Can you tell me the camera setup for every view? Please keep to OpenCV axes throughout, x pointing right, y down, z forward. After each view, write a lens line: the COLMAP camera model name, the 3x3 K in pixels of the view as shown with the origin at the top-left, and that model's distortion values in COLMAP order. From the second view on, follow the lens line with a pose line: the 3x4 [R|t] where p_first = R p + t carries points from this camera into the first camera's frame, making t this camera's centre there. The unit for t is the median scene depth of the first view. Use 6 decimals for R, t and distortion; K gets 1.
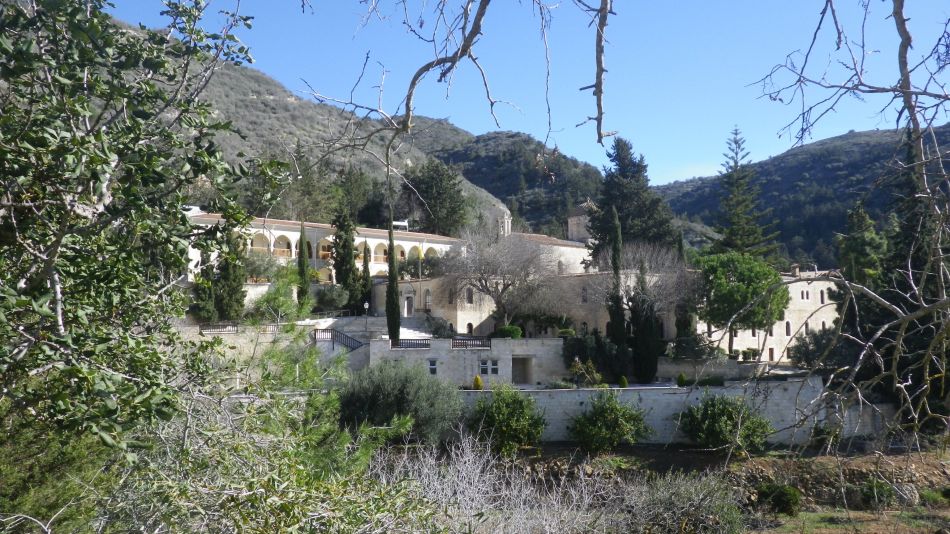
lens RADIAL K [[794.8, 0, 475.1], [0, 794.8, 267.8], [0, 0, 1]] dist [-0.001944, -0.000734]
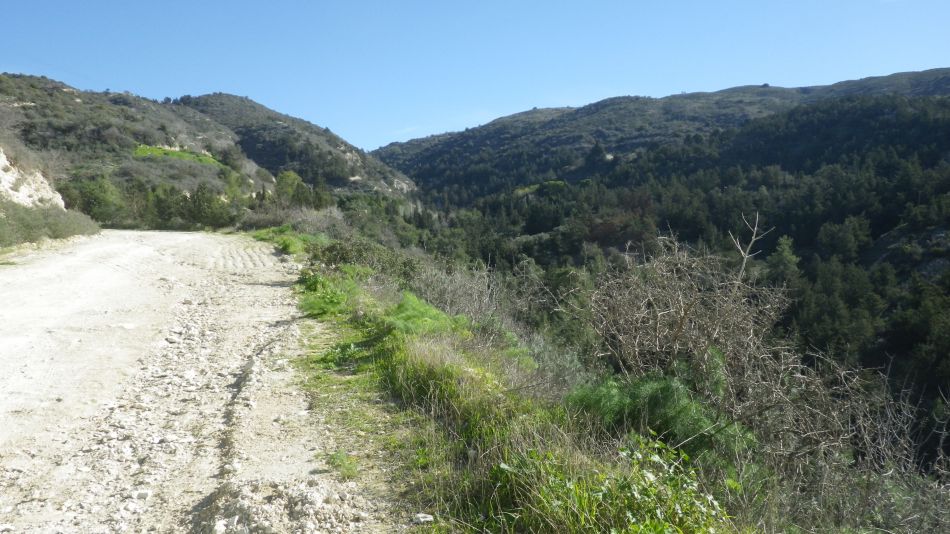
lens RADIAL K [[794.8, 0, 474.4], [0, 794.8, 266.5], [0, 0, 1]] dist [-0.001944, -0.000734]
pose [[0.972524, -0.021993, 0.231763, 0.025140], [0.003114, 0.996668, 0.081512, -0.001380], [-0.232784, -0.078550, 0.969351, -0.514737]]
